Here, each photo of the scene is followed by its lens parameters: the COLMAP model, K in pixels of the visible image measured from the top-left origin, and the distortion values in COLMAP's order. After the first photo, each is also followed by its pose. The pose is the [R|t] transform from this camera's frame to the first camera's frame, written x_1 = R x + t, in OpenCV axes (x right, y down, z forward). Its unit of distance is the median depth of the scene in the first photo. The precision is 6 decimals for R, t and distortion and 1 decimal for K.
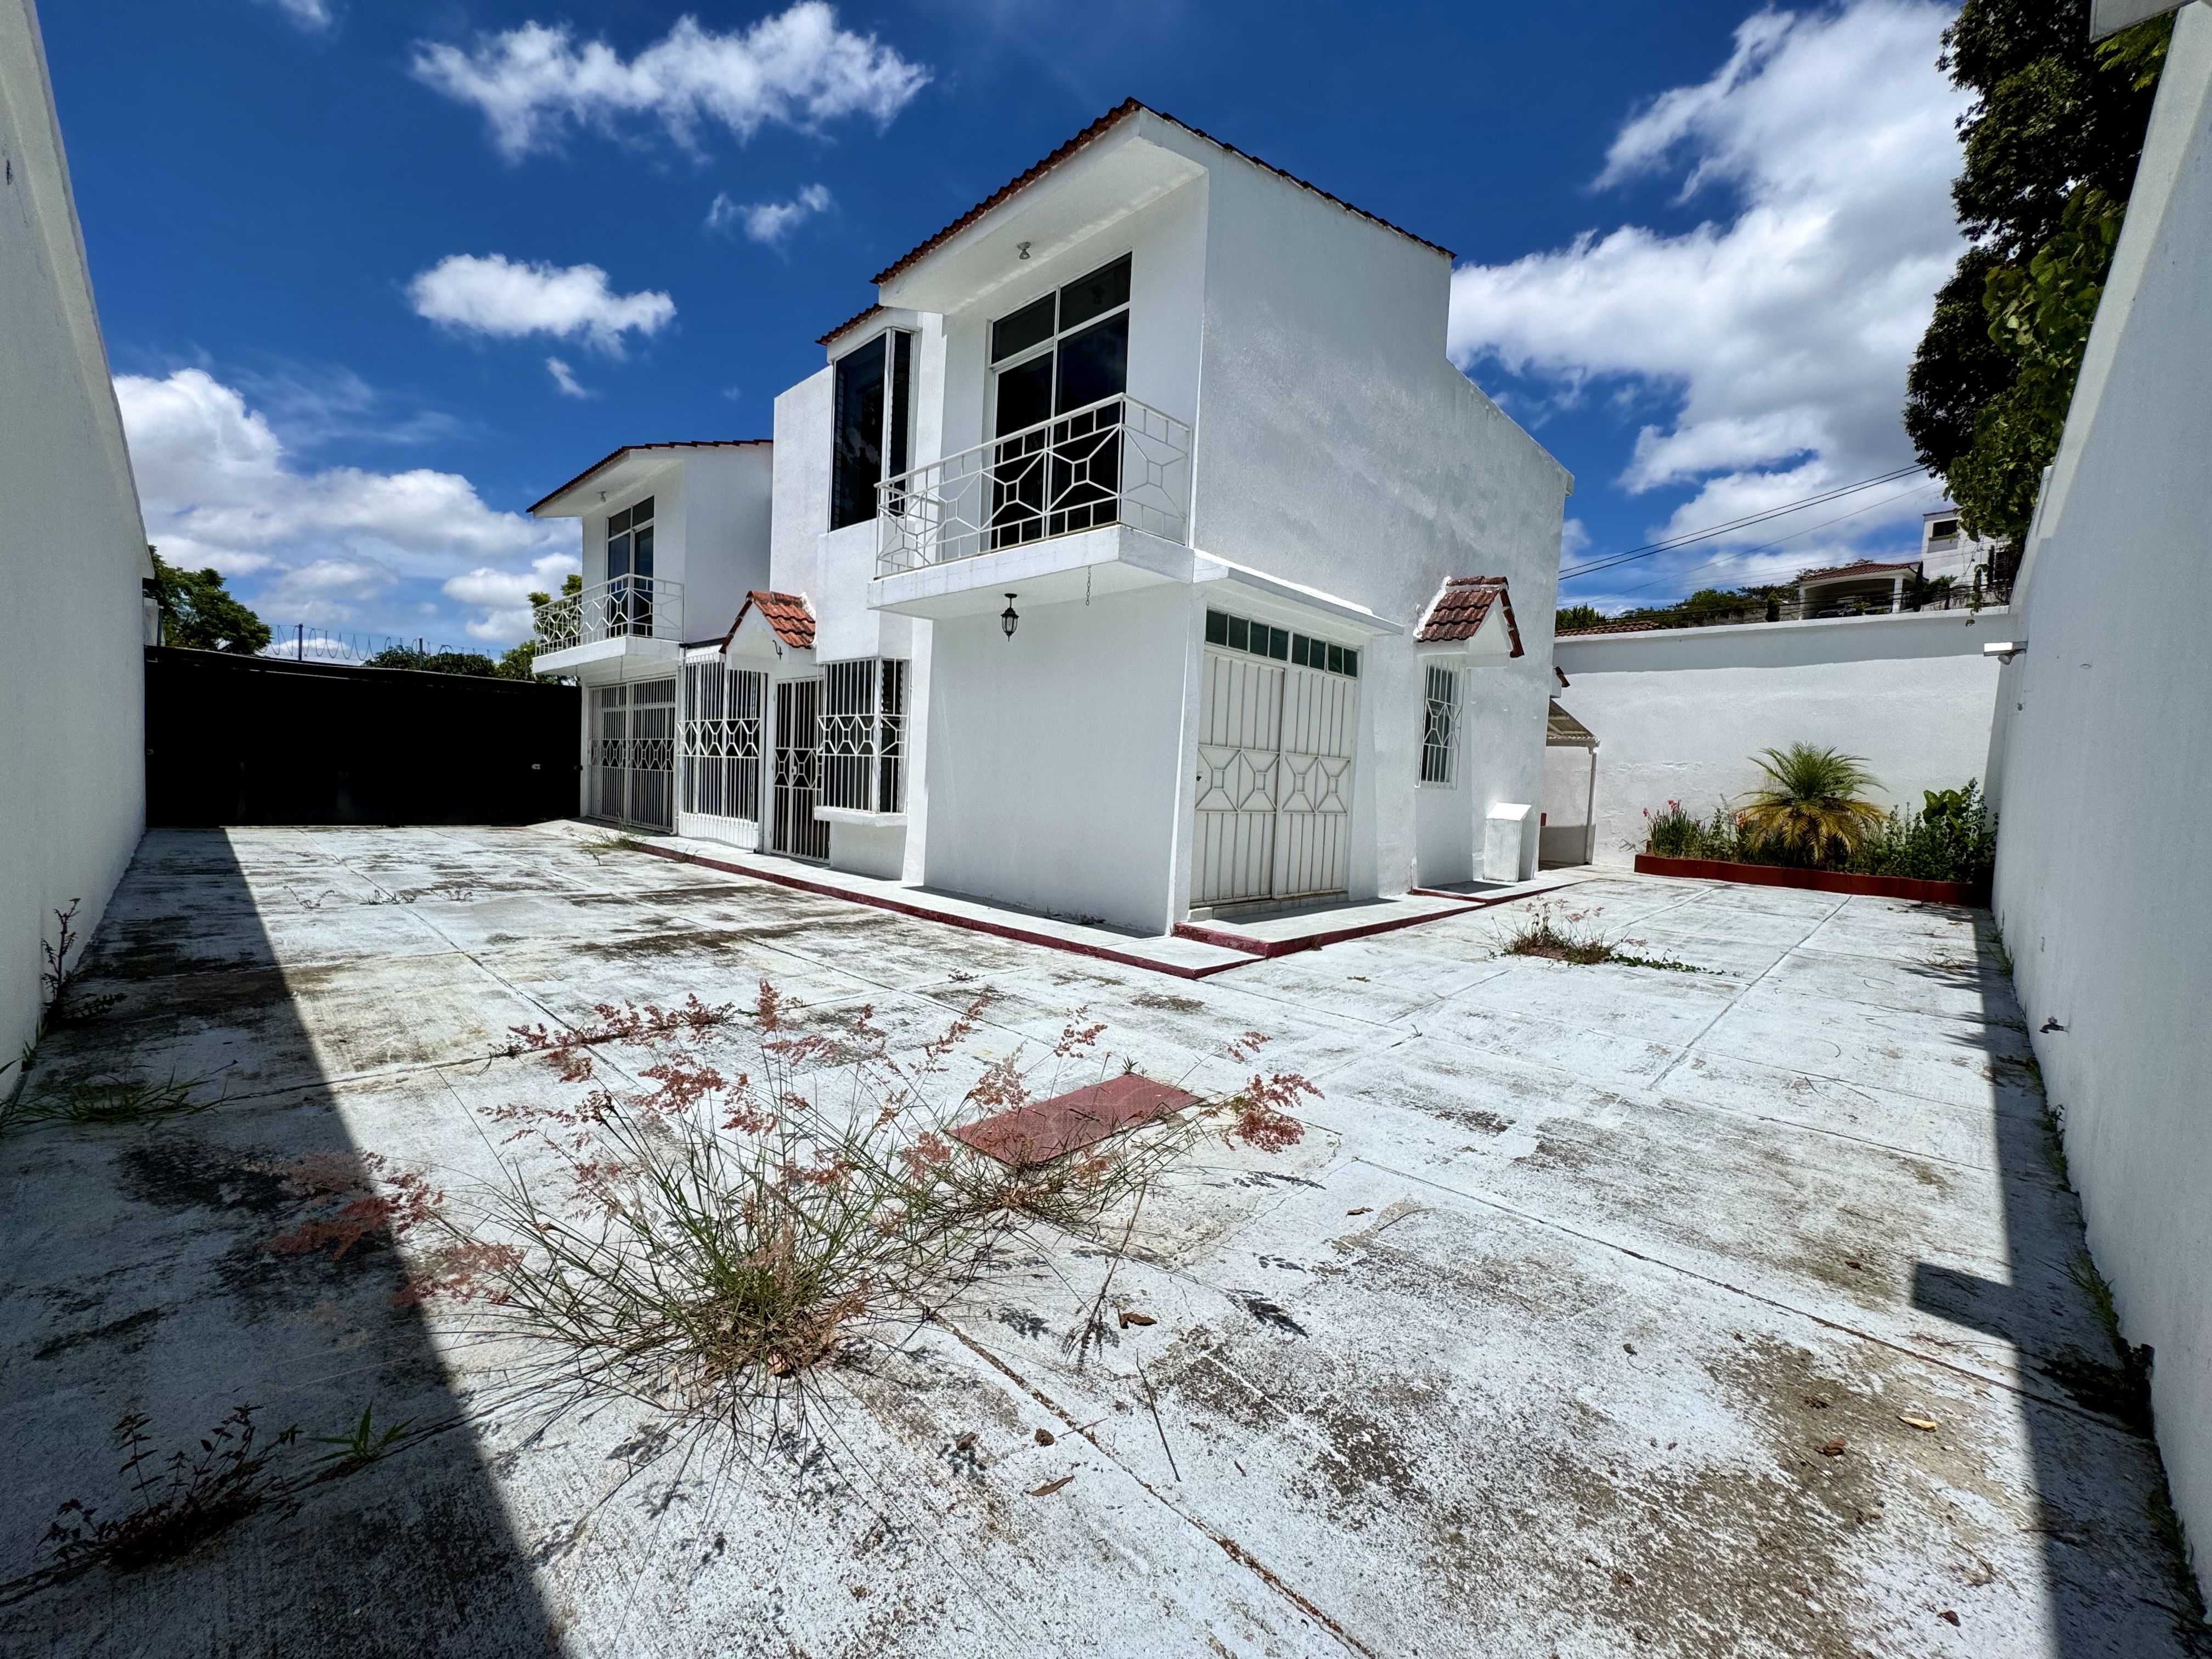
lens RADIAL K [[885.4, 0, 1115.8], [0, 885.4, 837.3], [0, 0, 1]] dist [-0.000952, 0.000463]
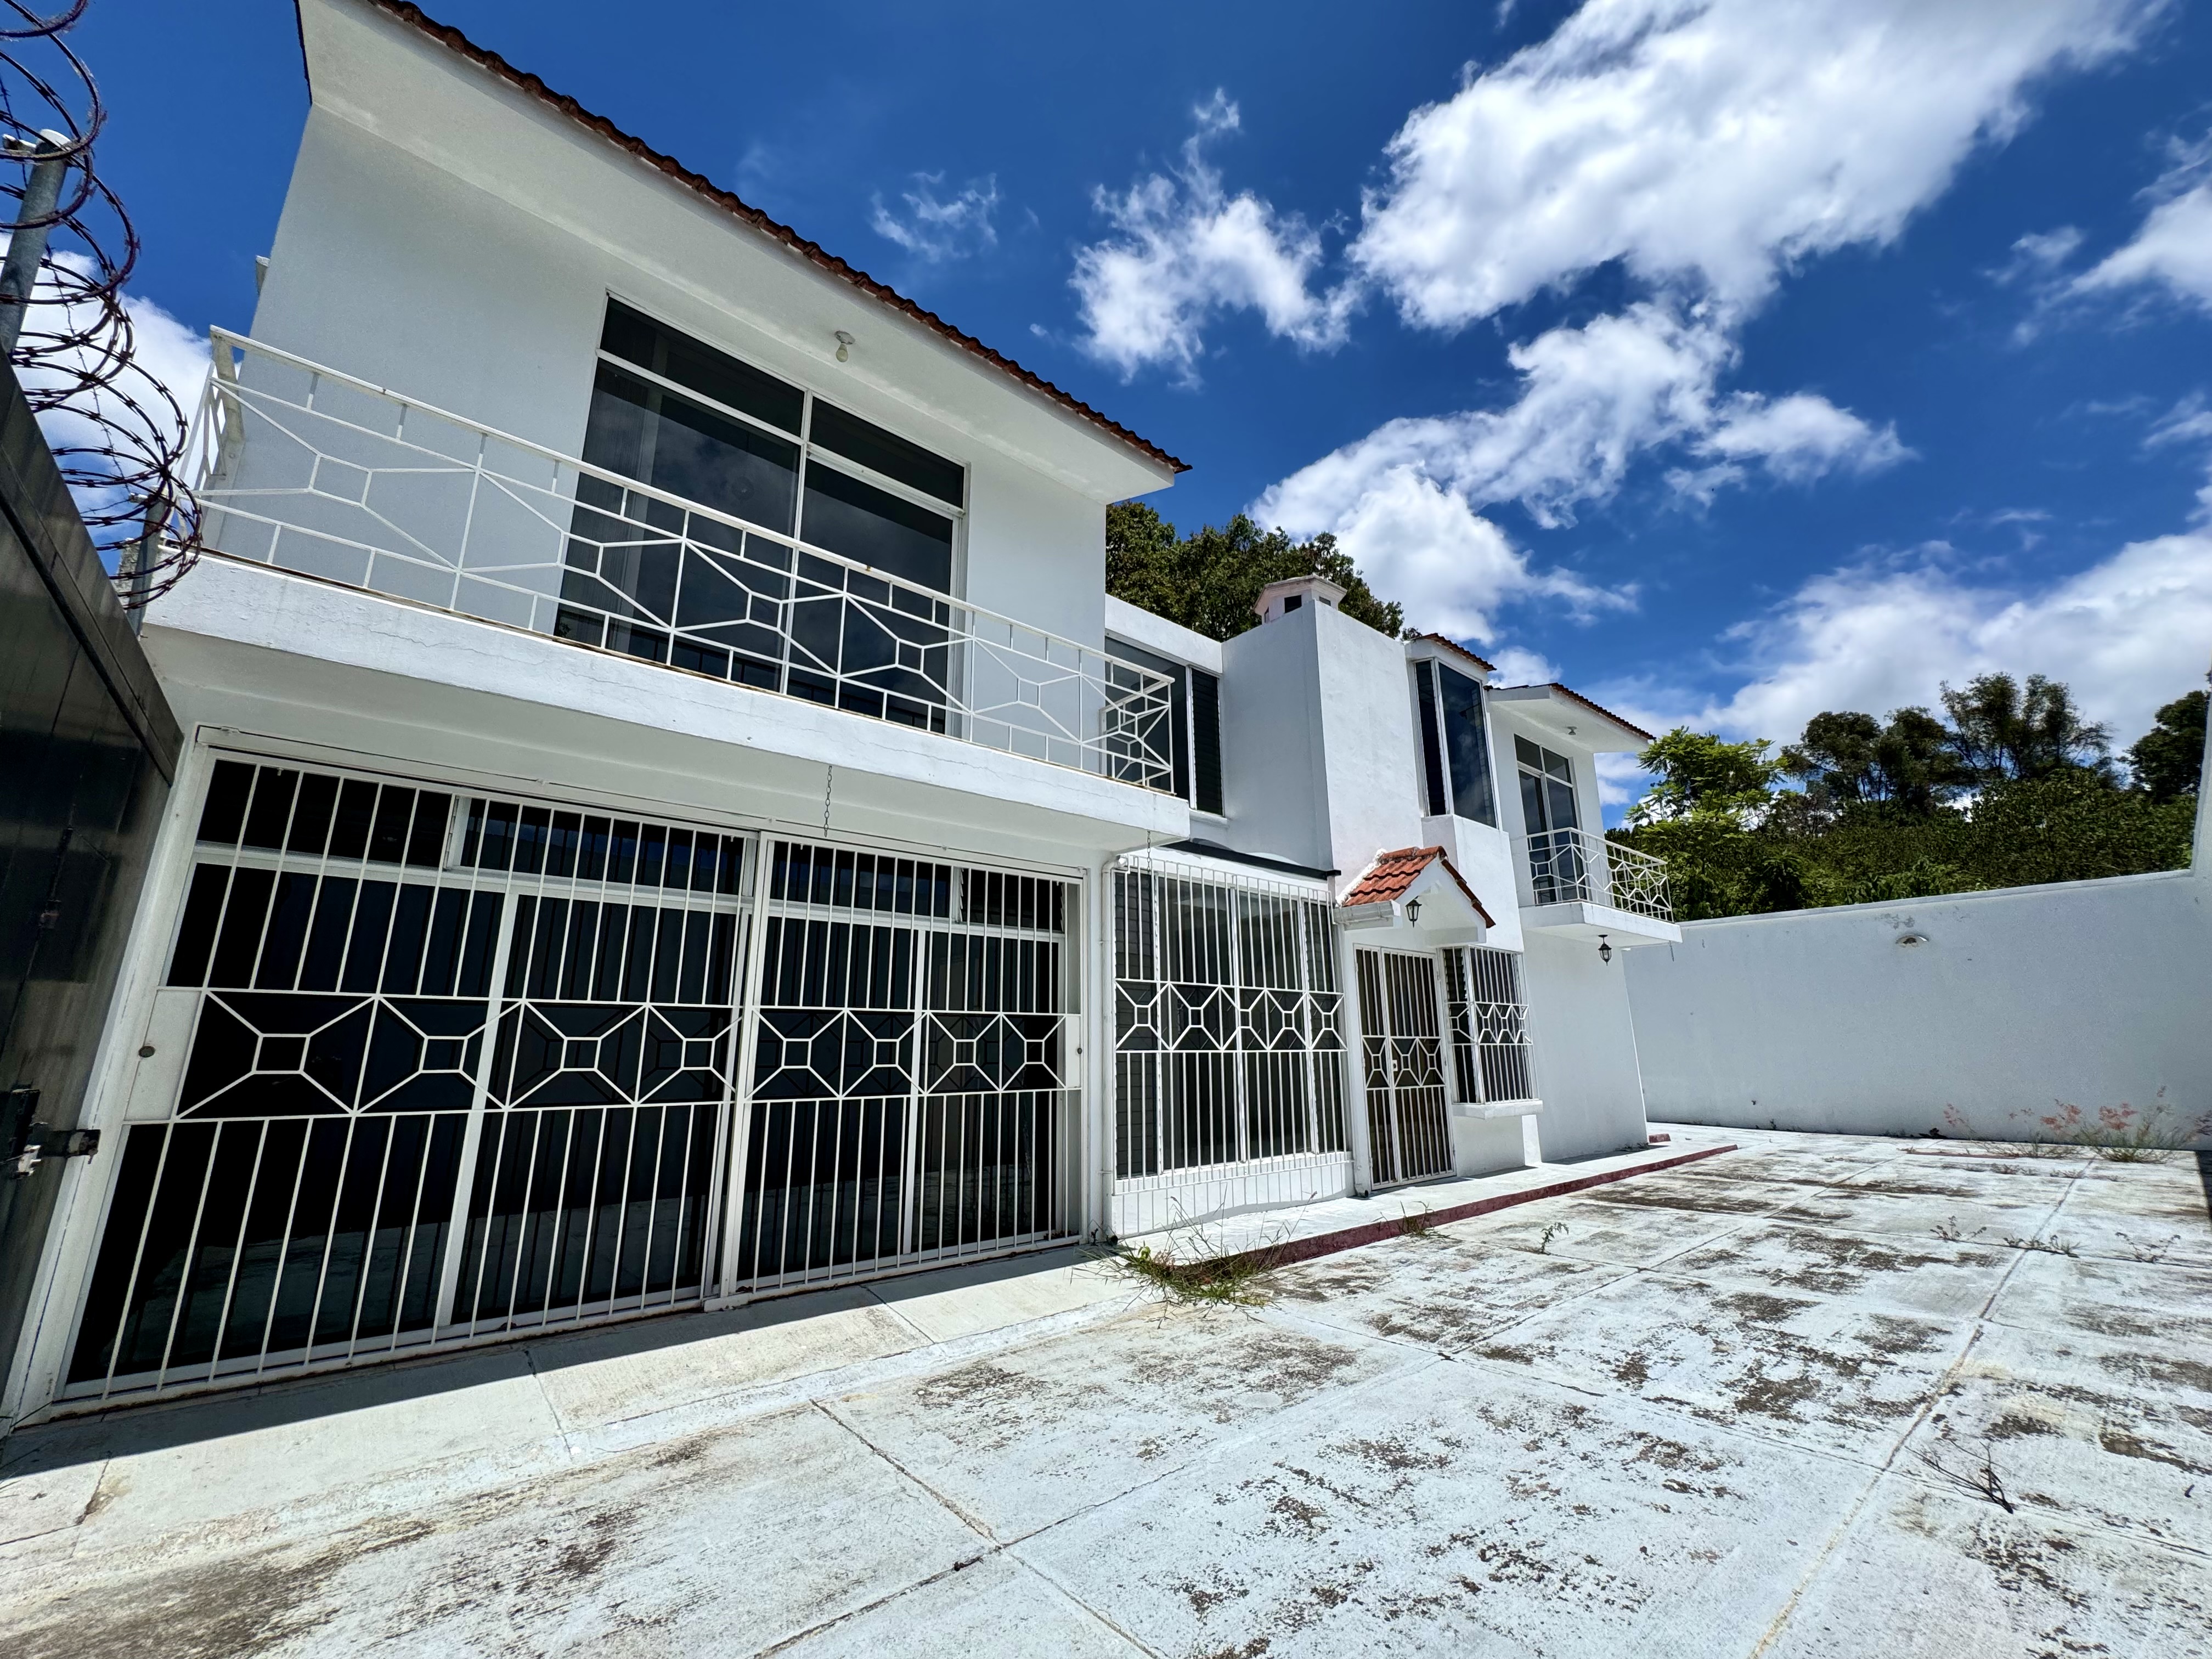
lens RADIAL K [[885.4, 0, 1107.7], [0, 885.4, 817.4], [0, 0, 1]] dist [-0.000952, 0.000463]
pose [[0.123049, 0.194728, 0.973108, -0.862228], [0.051219, 0.978007, -0.202185, -0.104055], [-0.991078, 0.074720, 0.110369, 0.822762]]
